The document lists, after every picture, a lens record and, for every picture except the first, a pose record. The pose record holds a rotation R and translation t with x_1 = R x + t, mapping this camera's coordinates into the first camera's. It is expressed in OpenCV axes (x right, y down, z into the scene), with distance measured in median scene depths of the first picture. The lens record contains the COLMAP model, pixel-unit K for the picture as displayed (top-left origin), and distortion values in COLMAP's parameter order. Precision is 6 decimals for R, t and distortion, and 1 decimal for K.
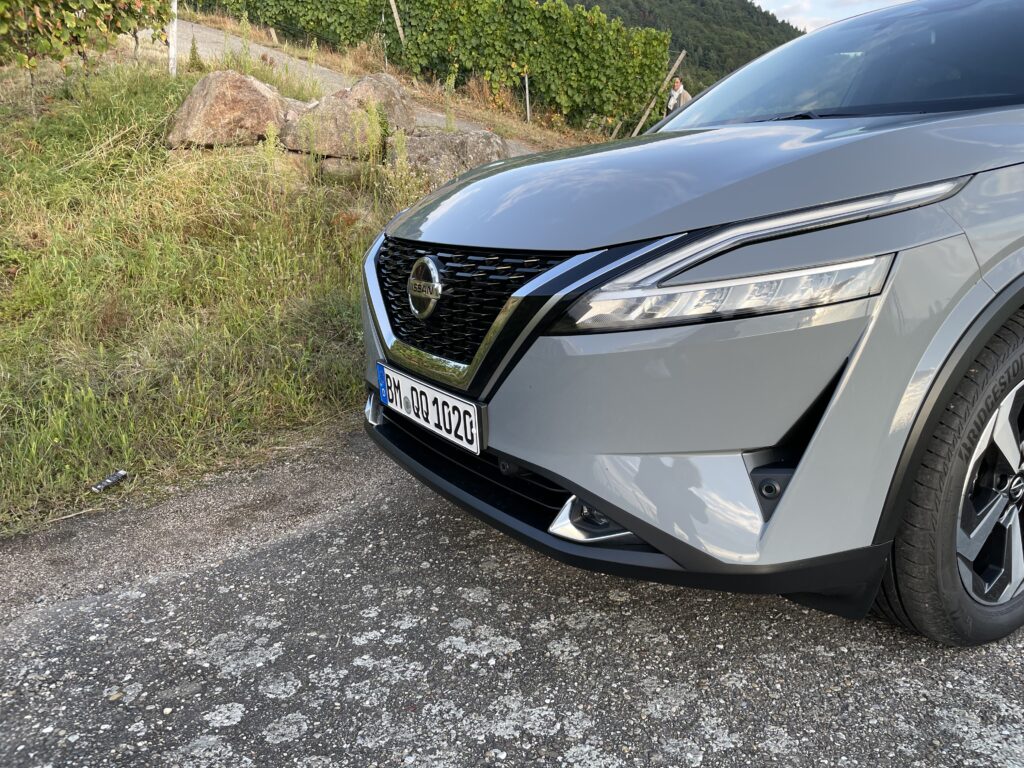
lens RADIAL K [[803.5, 0, 513.8], [0, 803.5, 391.3], [0, 0, 1]] dist [0.084293, -0.143709]
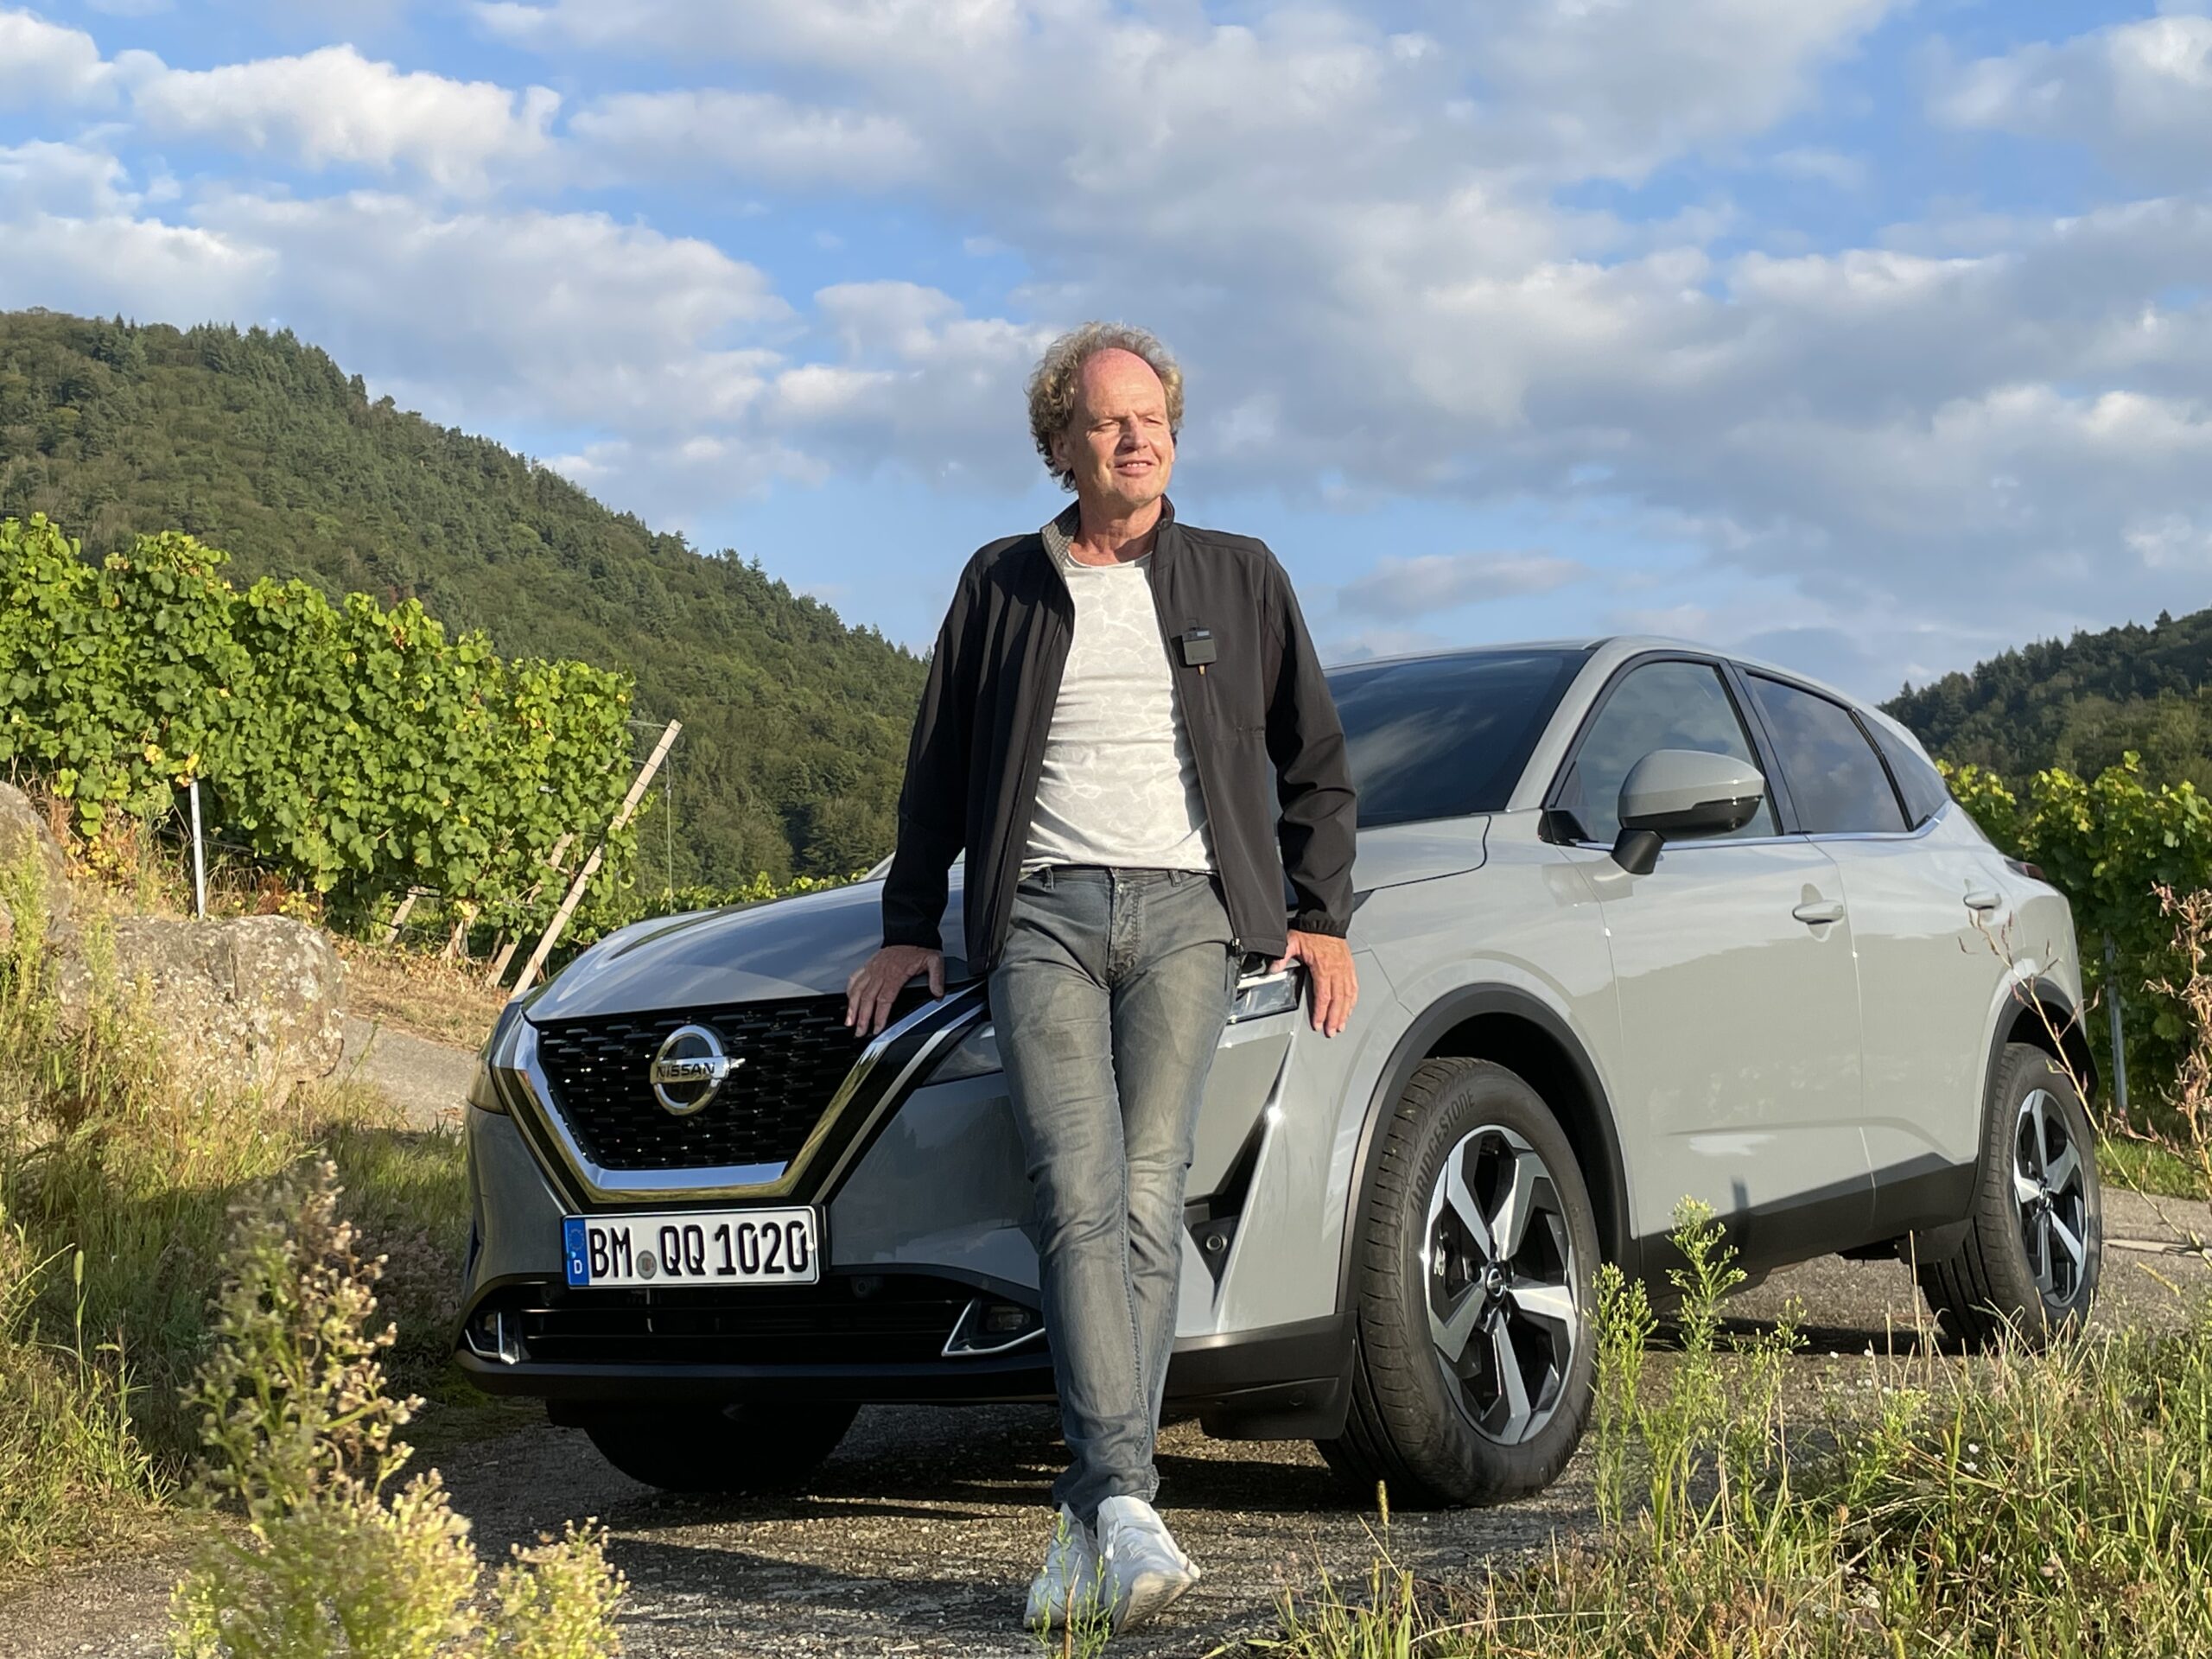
lens RADIAL K [[2951.3, 0, 1101.9], [0, 2951.3, 777.4], [0, 0, 1]] dist [0.187857, -0.513154]
pose [[0.930652, 0.006964, 0.365839, -0.089838], [0.127291, 0.931208, -0.341540, 0.068935], [-0.343051, 0.364423, 0.865744, -0.175379]]
